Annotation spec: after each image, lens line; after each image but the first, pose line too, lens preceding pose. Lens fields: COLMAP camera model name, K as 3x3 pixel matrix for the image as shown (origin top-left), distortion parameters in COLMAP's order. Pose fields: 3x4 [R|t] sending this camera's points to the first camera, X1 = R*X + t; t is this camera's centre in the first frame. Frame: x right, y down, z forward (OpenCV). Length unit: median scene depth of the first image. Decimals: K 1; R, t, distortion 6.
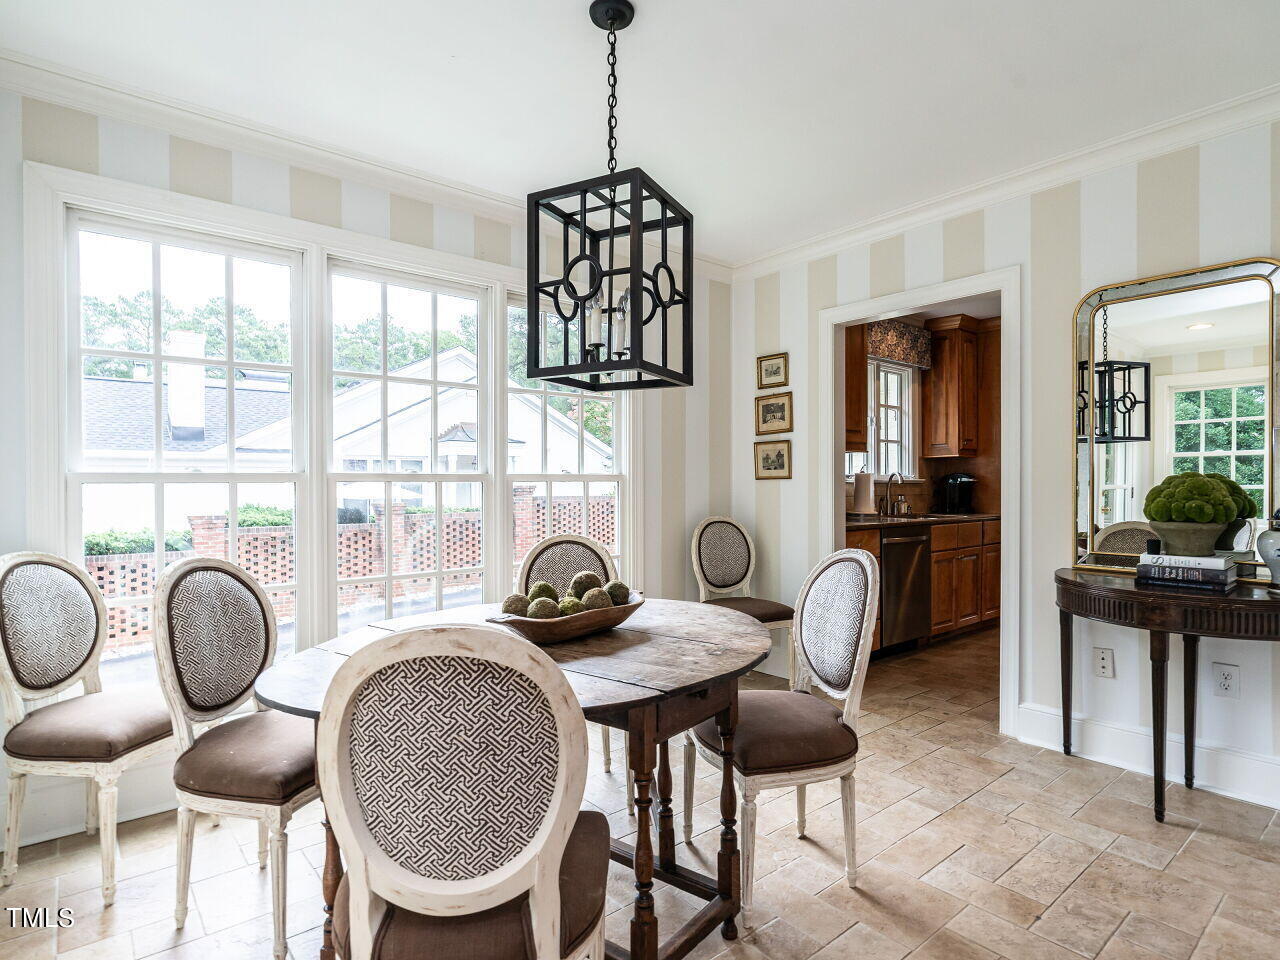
lens RADIAL K [[697.3, 0, 642.3], [0, 697.3, 483.8], [0, 0, 1]] dist [-0.006092, -0.001148]
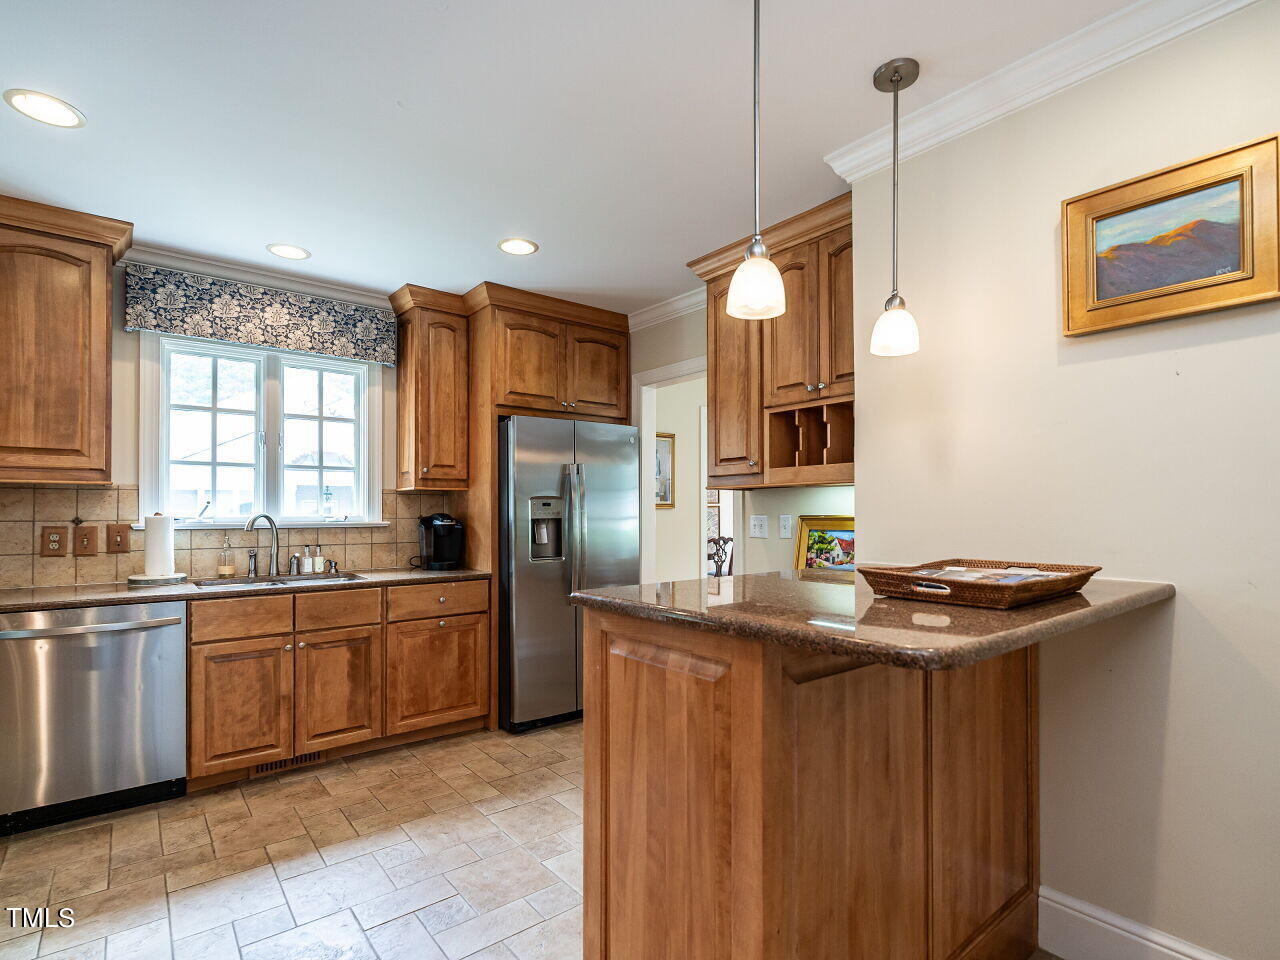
lens RADIAL K [[635.5, 0, 630.2], [0, 635.5, 506.5], [0, 0, 1]] dist [0.000776, 0.000898]
pose [[0.999321, -0.003635, -0.036667, 0.974012], [0.003309, 0.999955, -0.008939, -0.021641], [0.036698, 0.008811, 0.999288, 0.520919]]
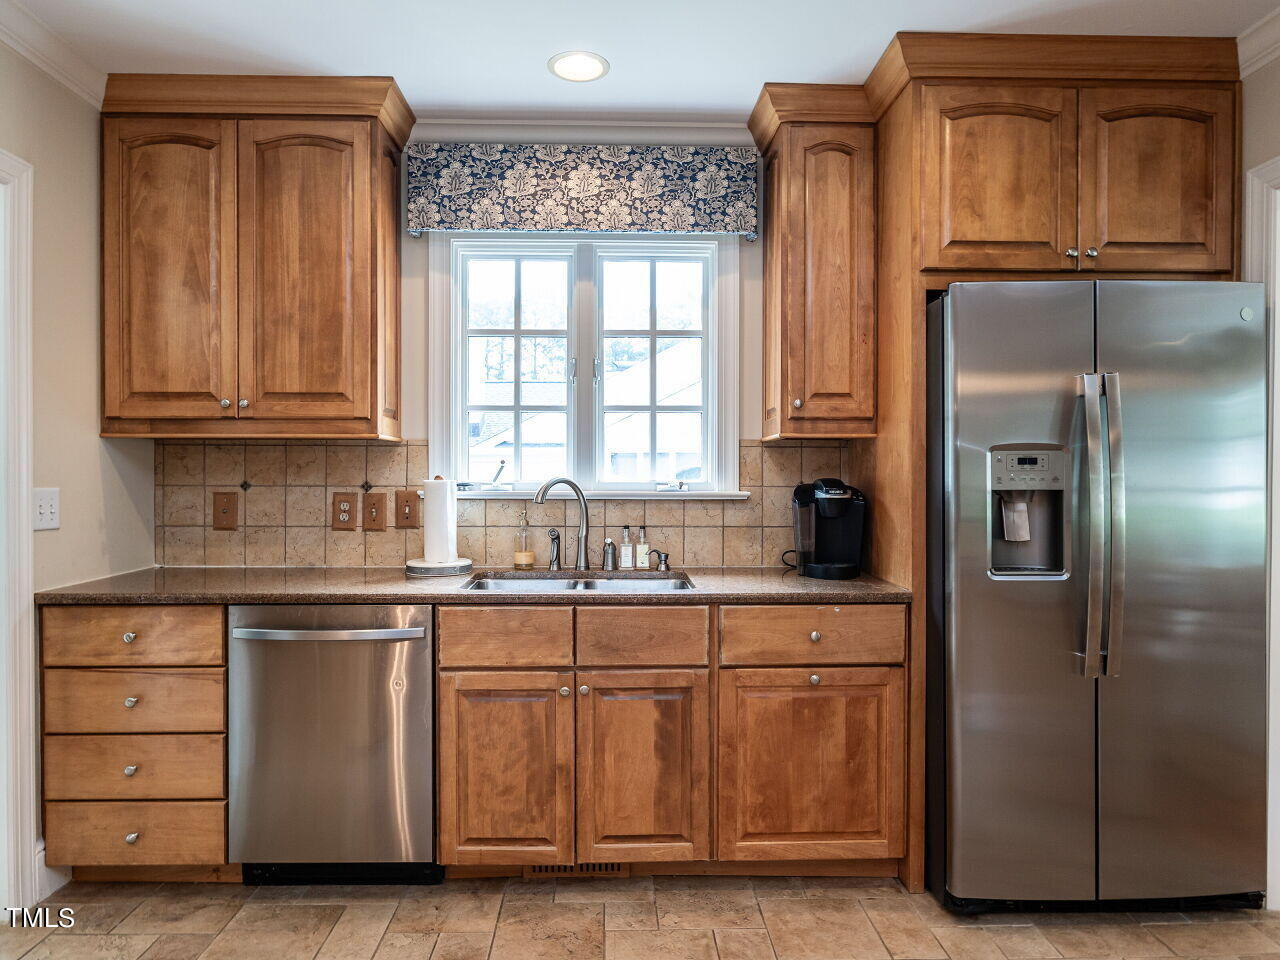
lens RADIAL K [[792.6, 0, 637.6], [0, 792.6, 481.5], [0, 0, 1]] dist [-0.001476, 0.001283]
pose [[0.786059, 0.003040, -0.618144, 0.948850], [-0.000929, 0.999993, 0.003736, -0.020734], [0.618151, -0.002363, 0.786056, 0.817329]]
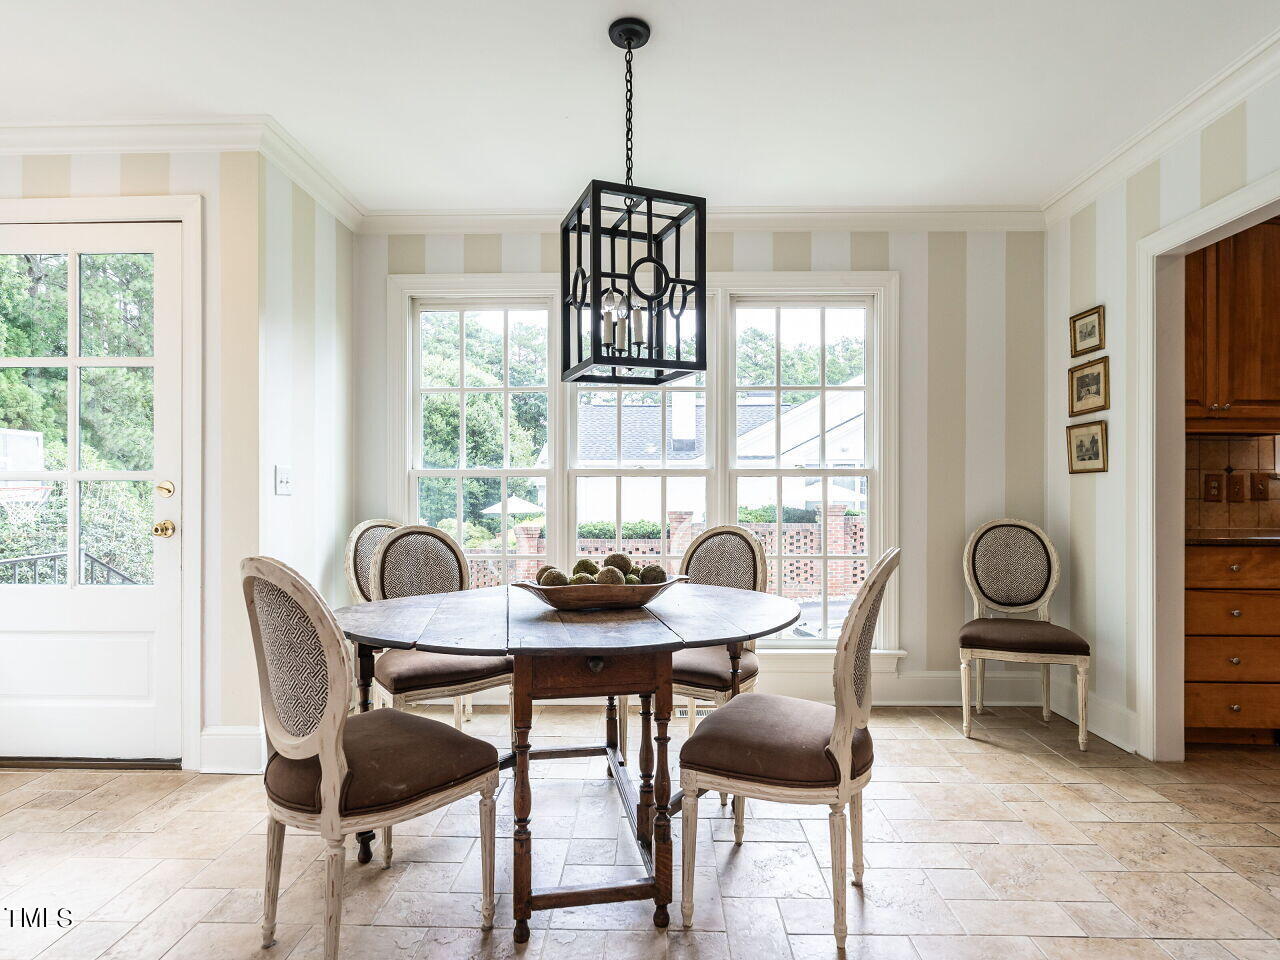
lens RADIAL K [[697.3, 0, 643.5], [0, 697.3, 485.6], [0, 0, 1]] dist [-0.006092, -0.001148]
pose [[0.749109, 0.000125, -0.662447, 0.333895], [-0.003712, 0.999985, -0.004009, 0.012663], [0.662436, 0.005462, 0.749098, 0.102529]]
